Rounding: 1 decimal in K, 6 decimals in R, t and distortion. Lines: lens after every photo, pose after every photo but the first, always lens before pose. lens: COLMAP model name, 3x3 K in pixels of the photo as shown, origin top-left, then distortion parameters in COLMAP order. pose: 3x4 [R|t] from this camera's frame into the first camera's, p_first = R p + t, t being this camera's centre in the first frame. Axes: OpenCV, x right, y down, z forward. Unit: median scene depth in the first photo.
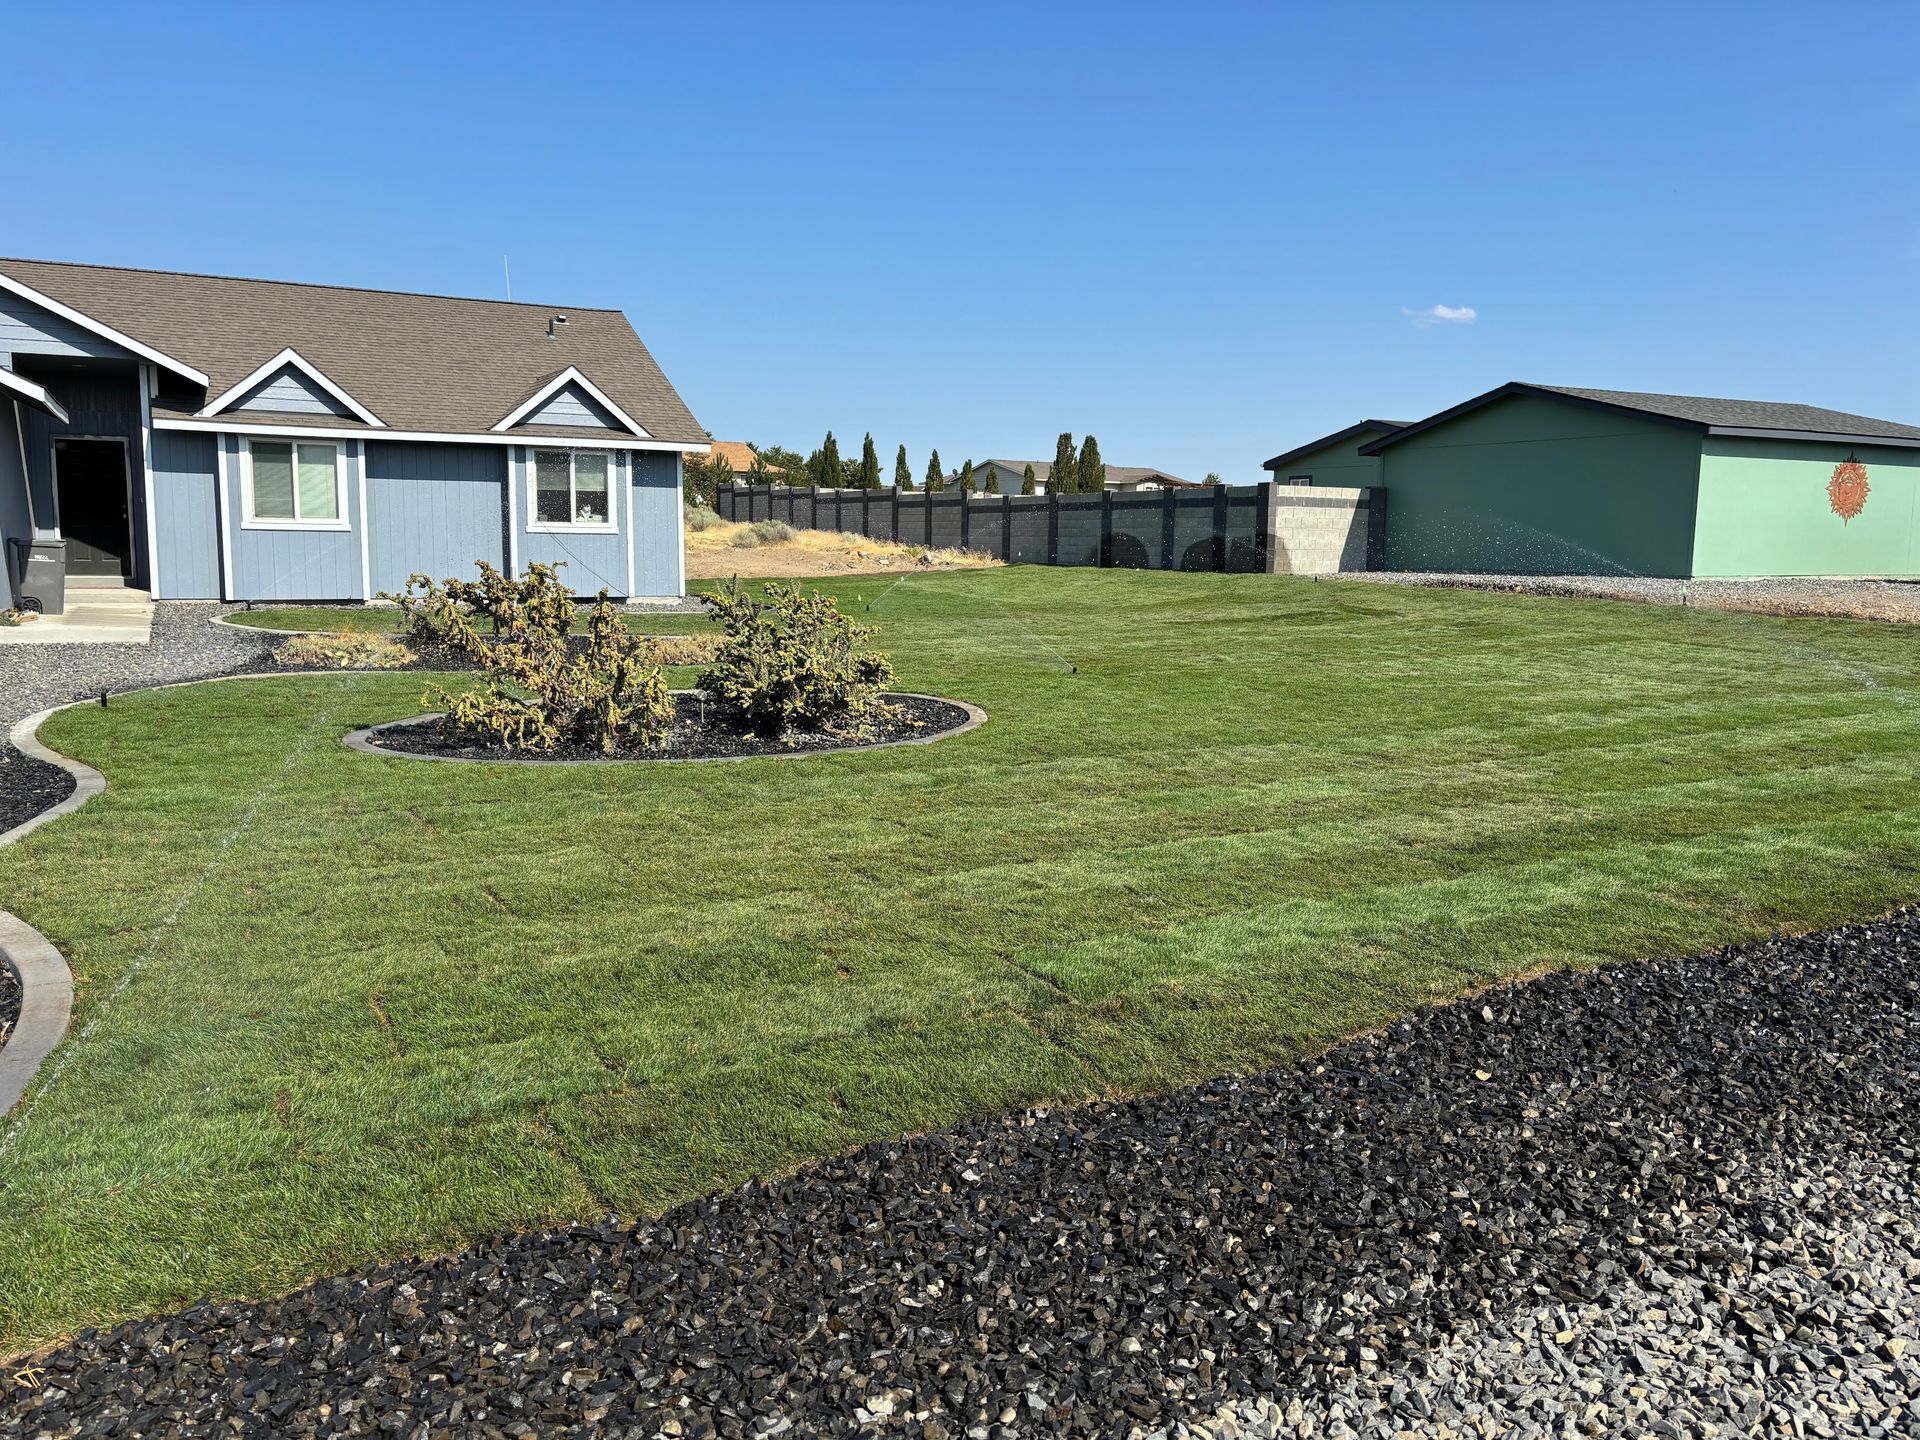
lens RADIAL K [[1467.2, 0, 960.0], [0, 1467.2, 720.0], [0, 0, 1]] dist [0.078231, -0.121158]
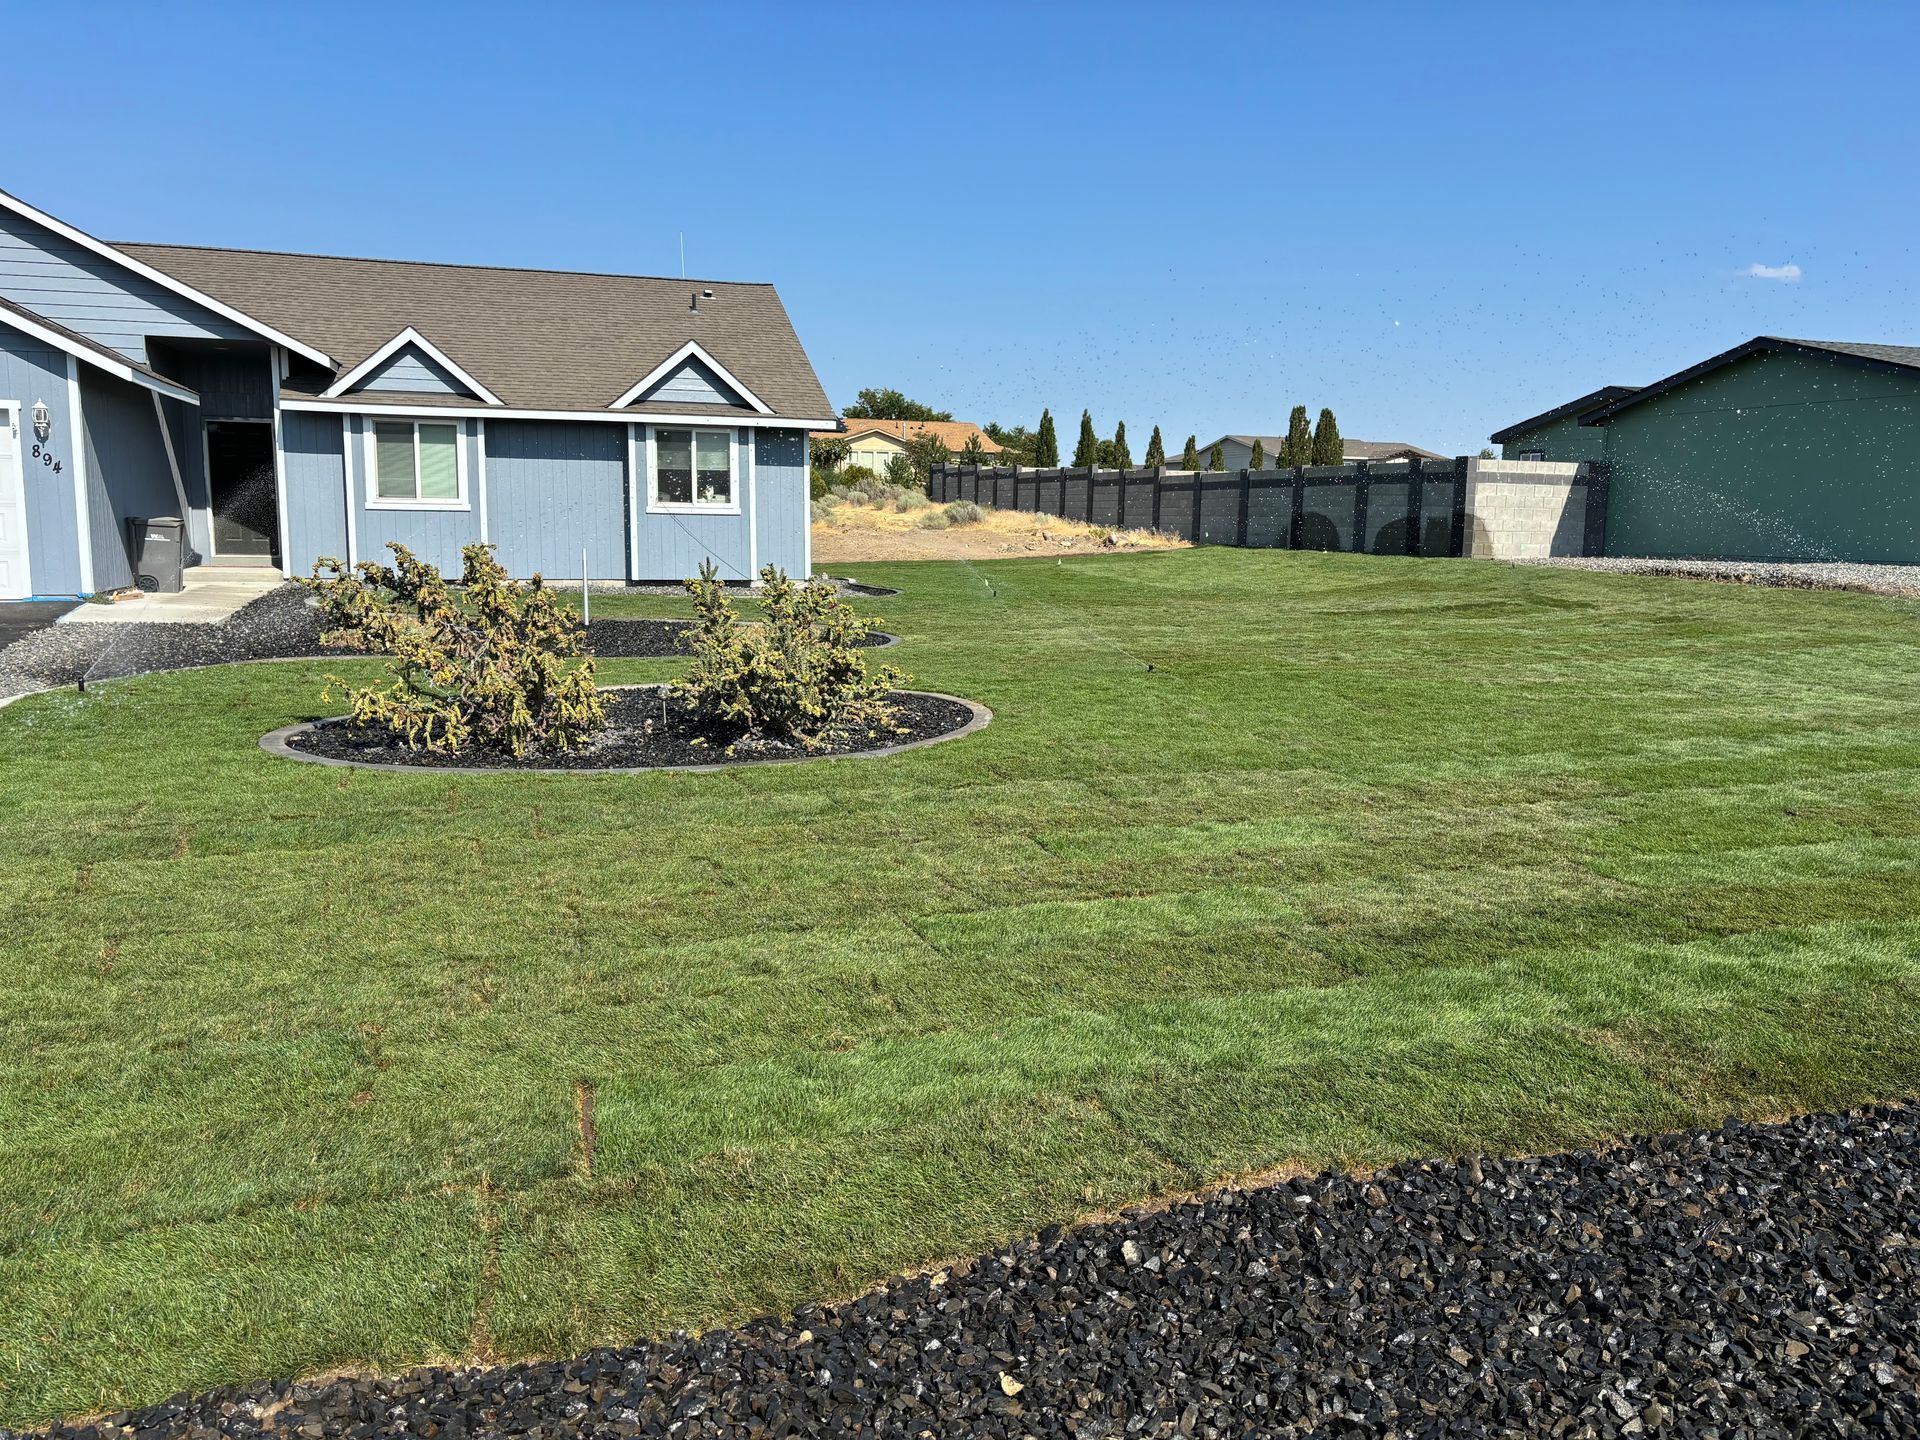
lens RADIAL K [[1467.2, 0, 960.0], [0, 1467.2, 720.0], [0, 0, 1]] dist [0.078231, -0.121158]
pose [[0.983707, 0.025267, -0.177996, 0.086902], [-0.022925, 0.999622, 0.015202, -0.009704], [0.178313, -0.010874, 0.983914, 0.077062]]
